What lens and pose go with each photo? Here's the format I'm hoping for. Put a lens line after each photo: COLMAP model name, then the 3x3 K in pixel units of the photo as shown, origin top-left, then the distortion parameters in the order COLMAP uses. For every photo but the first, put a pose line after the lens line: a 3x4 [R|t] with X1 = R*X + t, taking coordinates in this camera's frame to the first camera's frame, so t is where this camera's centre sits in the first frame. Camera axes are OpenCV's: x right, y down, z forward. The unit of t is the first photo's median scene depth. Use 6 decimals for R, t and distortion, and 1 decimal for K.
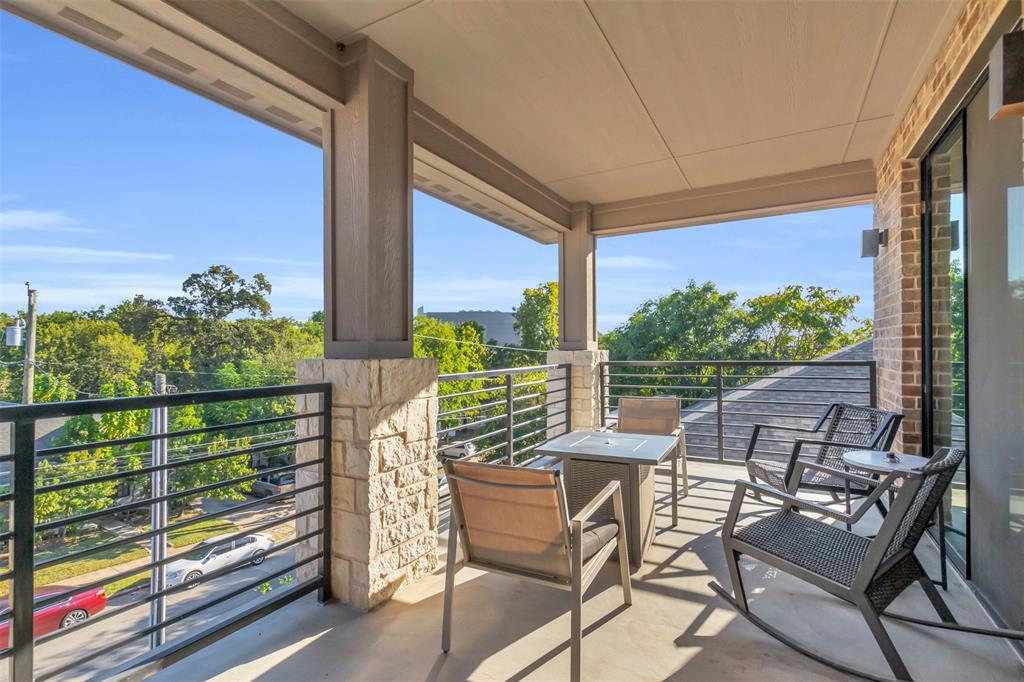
lens RADIAL K [[474.9, 0, 509.7], [0, 474.9, 345.5], [0, 0, 1]] dist [0.002035, 0.000191]
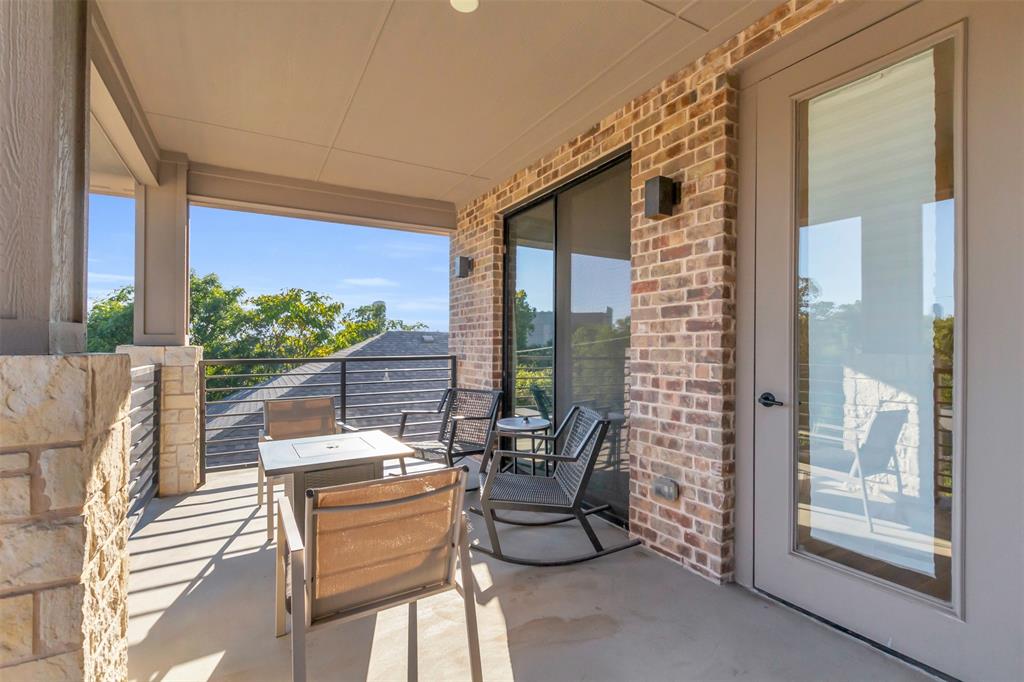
lens RADIAL K [[474.9, 0, 509.8], [0, 474.9, 343.1], [0, 0, 1]] dist [0.002035, 0.000191]
pose [[0.516854, 0.014650, 0.855948, -0.276823], [-0.011049, 0.999884, -0.010442, 0.009557], [-0.856002, -0.004060, 0.516956, 0.174157]]
